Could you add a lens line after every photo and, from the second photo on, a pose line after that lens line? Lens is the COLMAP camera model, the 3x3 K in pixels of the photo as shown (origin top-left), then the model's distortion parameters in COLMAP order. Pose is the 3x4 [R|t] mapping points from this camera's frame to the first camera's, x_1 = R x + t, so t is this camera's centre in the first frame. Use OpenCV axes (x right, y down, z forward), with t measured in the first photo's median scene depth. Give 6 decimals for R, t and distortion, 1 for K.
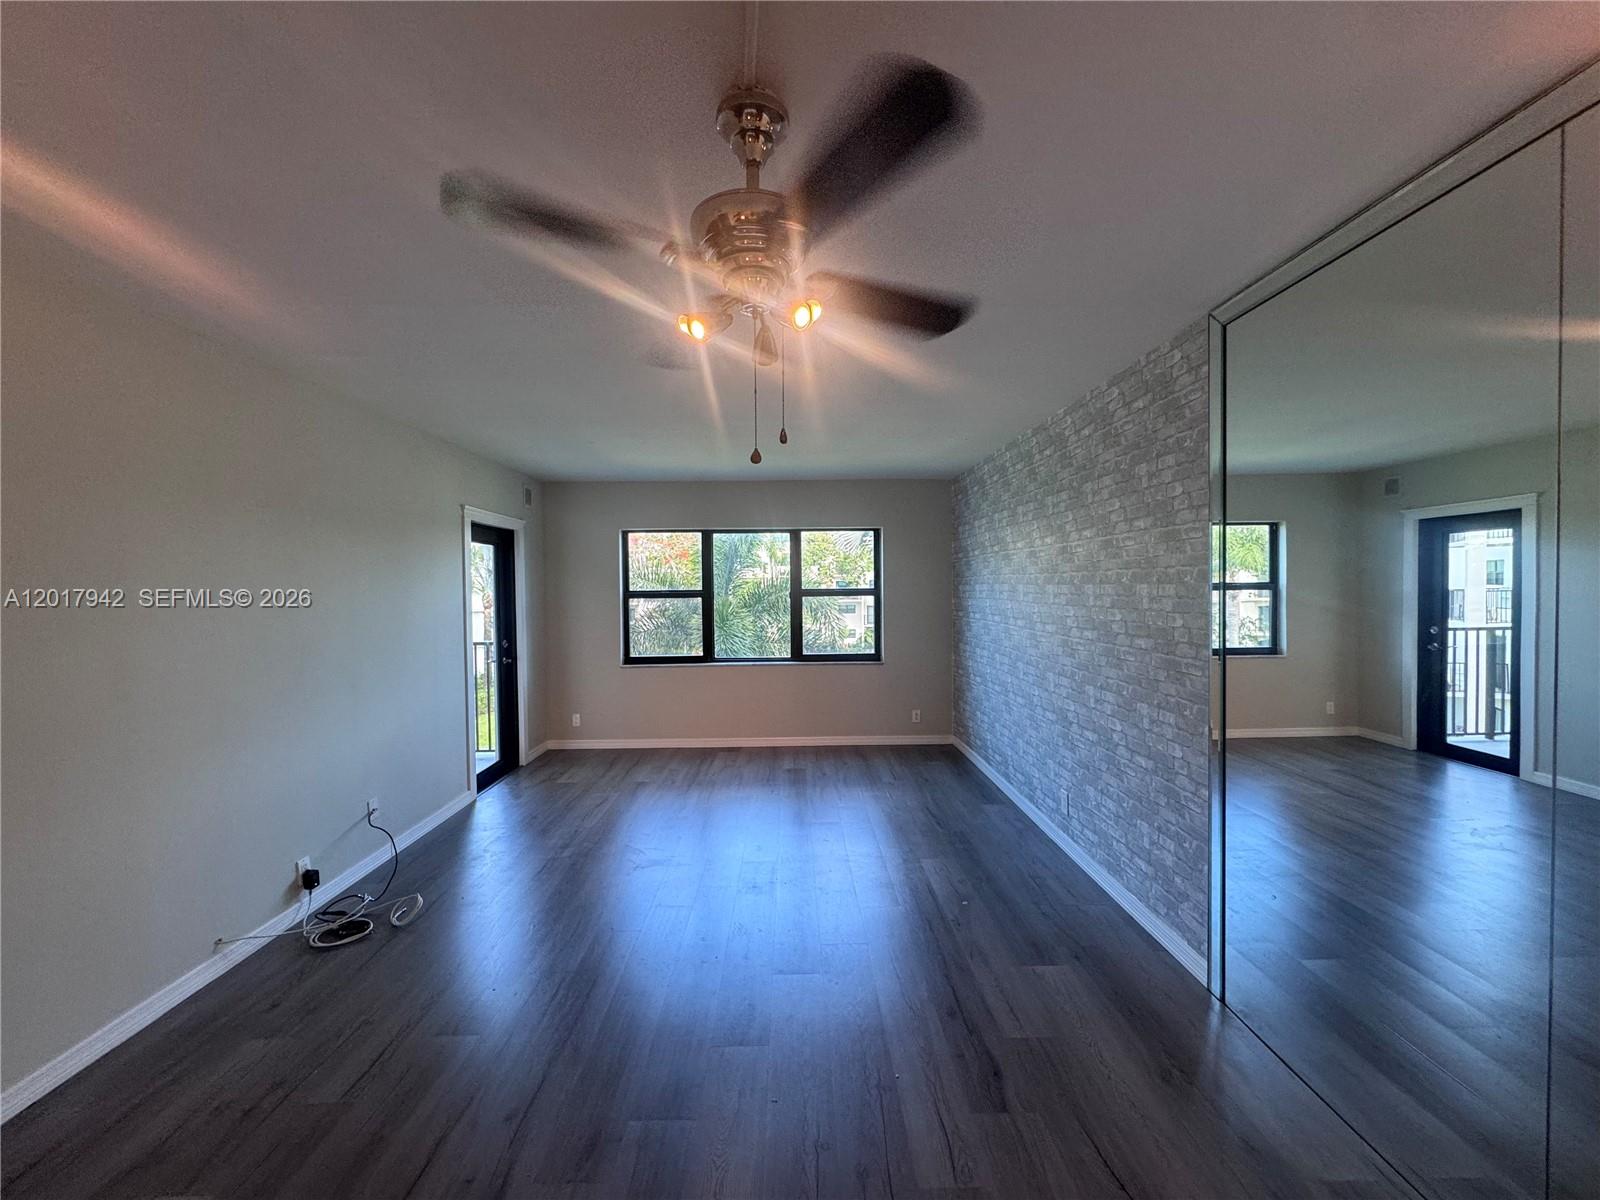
lens RADIAL K [[639.4, 0, 797.5], [0, 639.4, 597.9], [0, 0, 1]] dist [-0.000789, 0.000126]
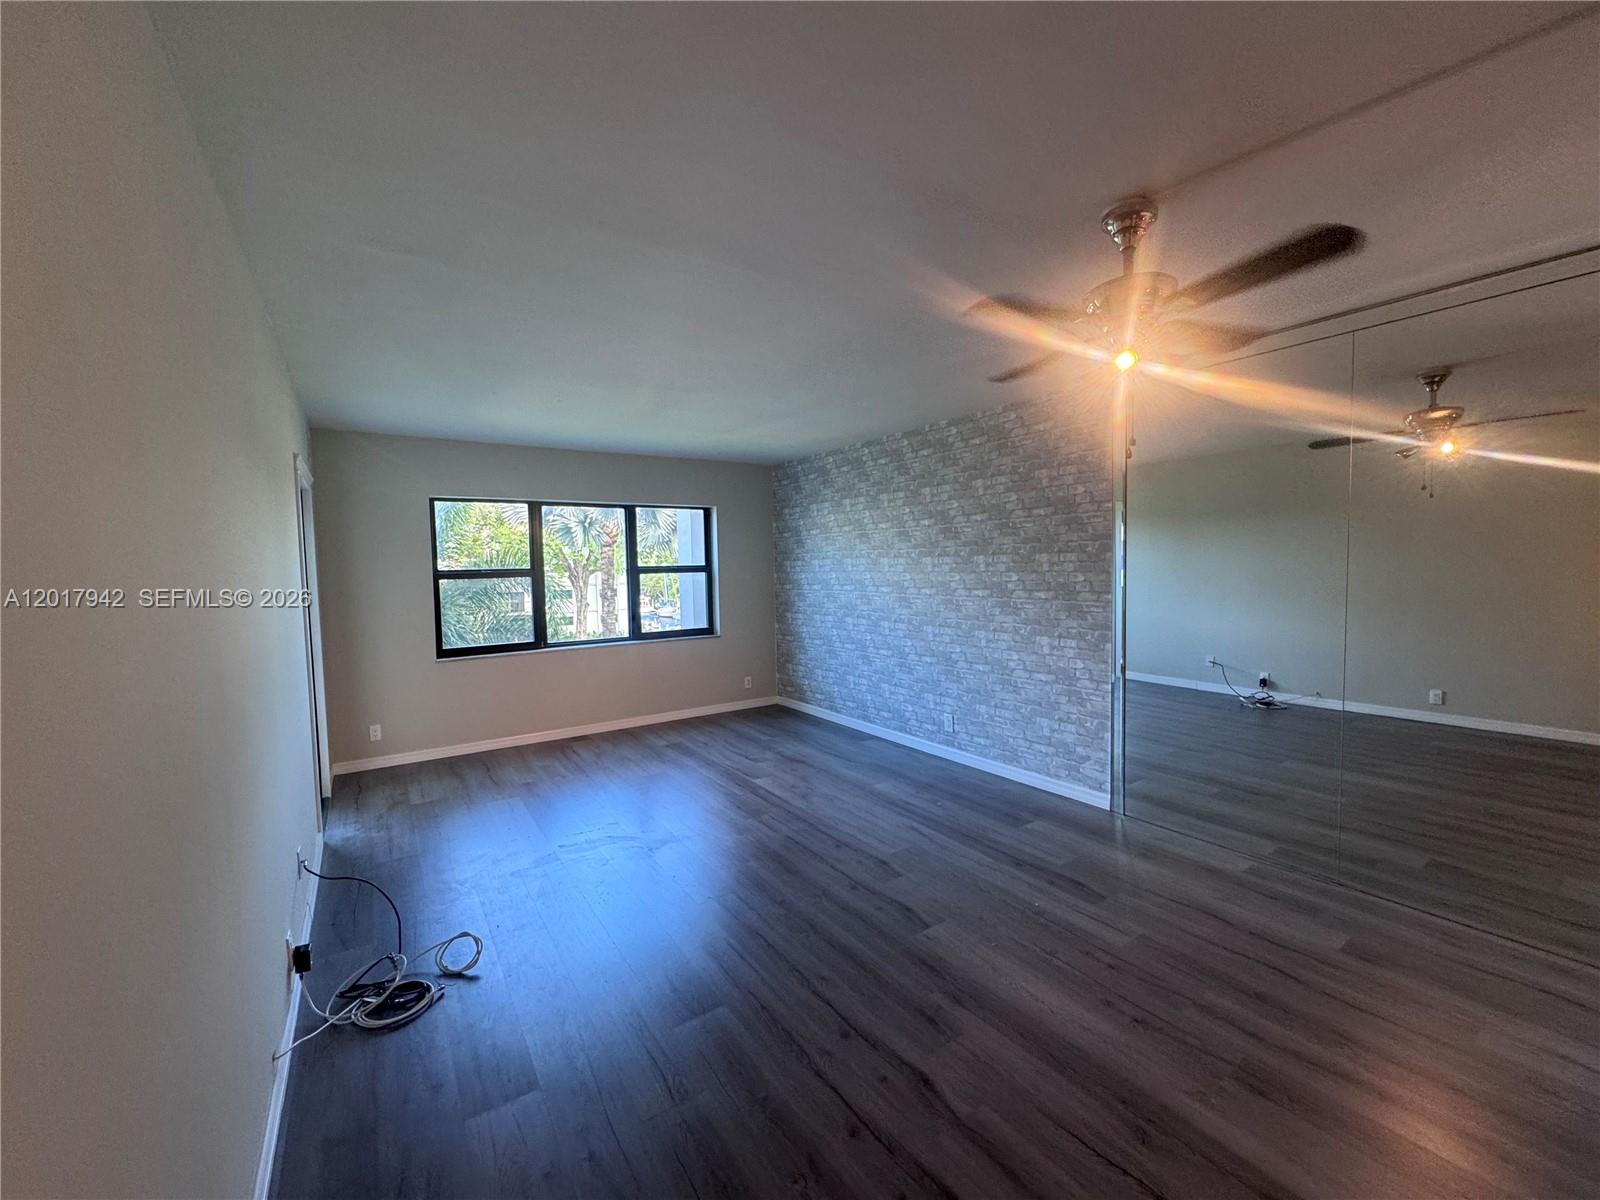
lens RADIAL K [[639.4, 0, 800.7], [0, 639.4, 599.3], [0, 0, 1]] dist [-0.000789, 0.000126]
pose [[0.838271, -0.036818, 0.544009, -0.337724], [0.022483, 0.999203, 0.032979, 0.010182], [-0.544790, -0.015414, 0.838431, 0.043440]]
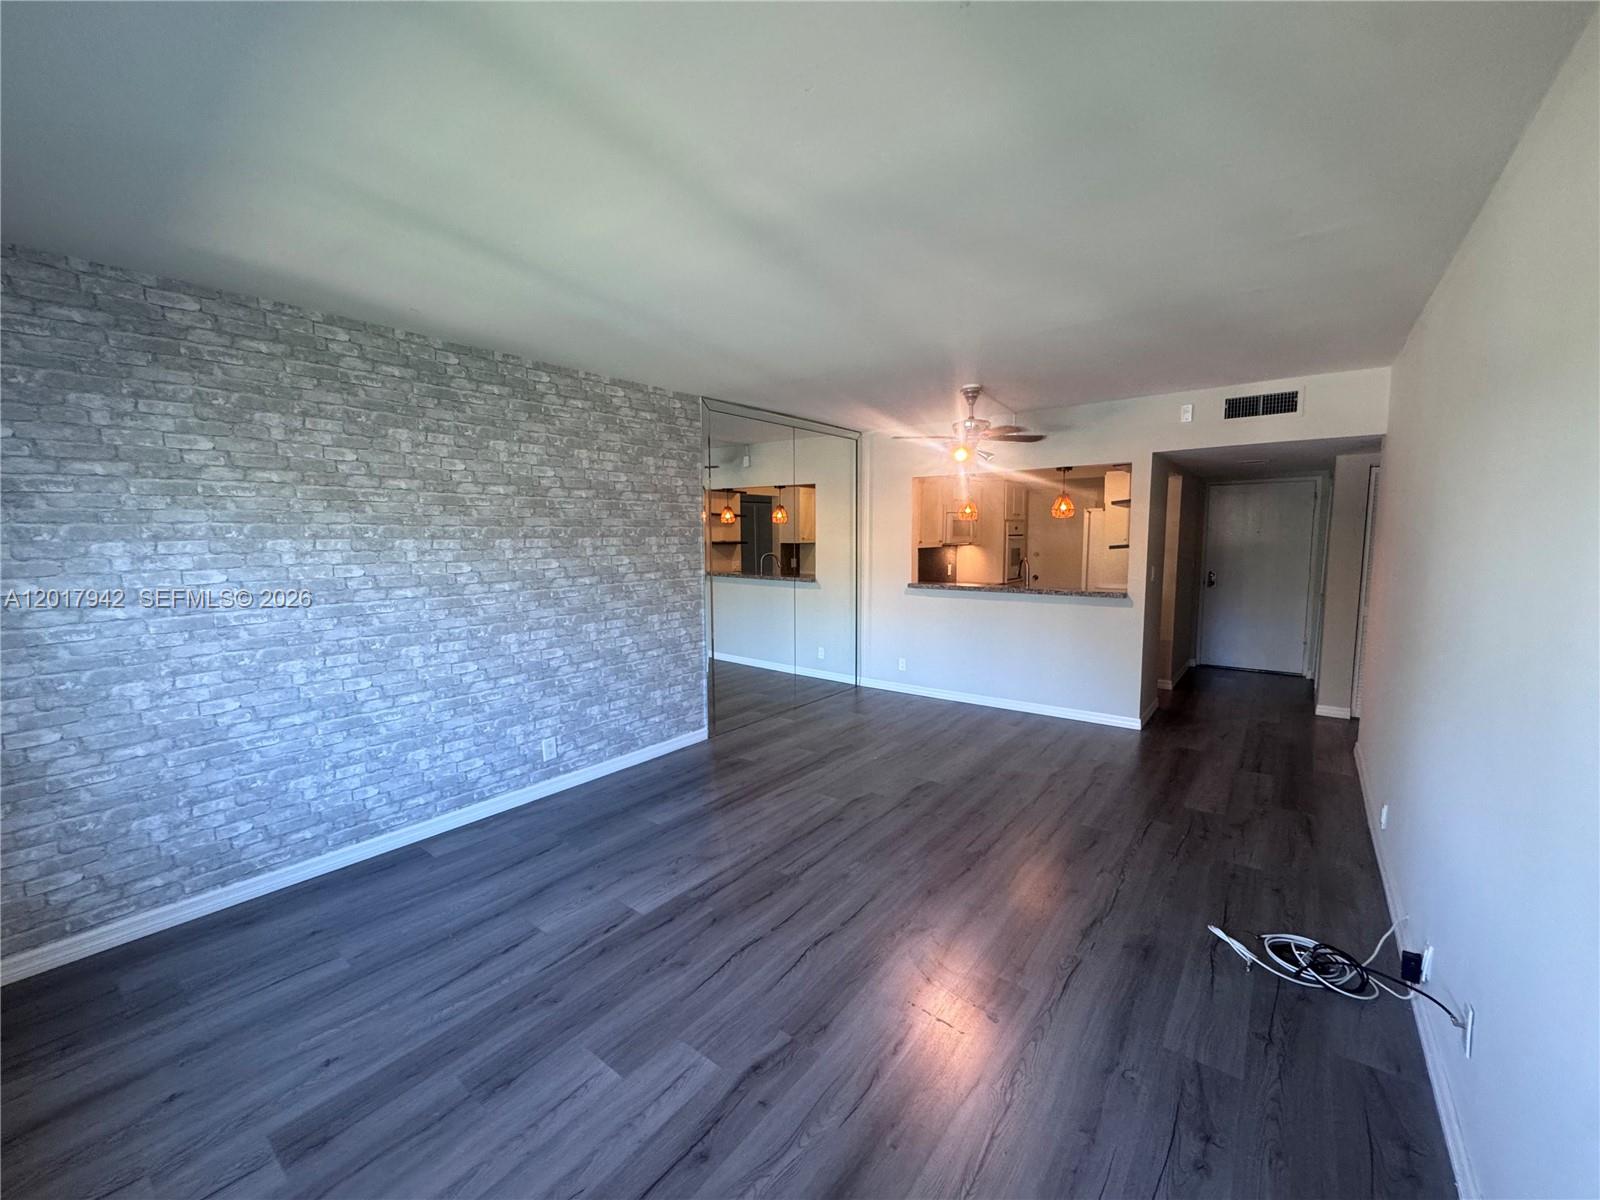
lens RADIAL K [[639.4, 0, 787.5], [0, 639.4, 602.0], [0, 0, 1]] dist [-0.000789, 0.000126]
pose [[-0.773200, -0.040382, 0.632876, -0.329273], [0.035776, 0.993604, 0.107107, -0.009247], [-0.633153, 0.105457, -0.766809, 0.953356]]
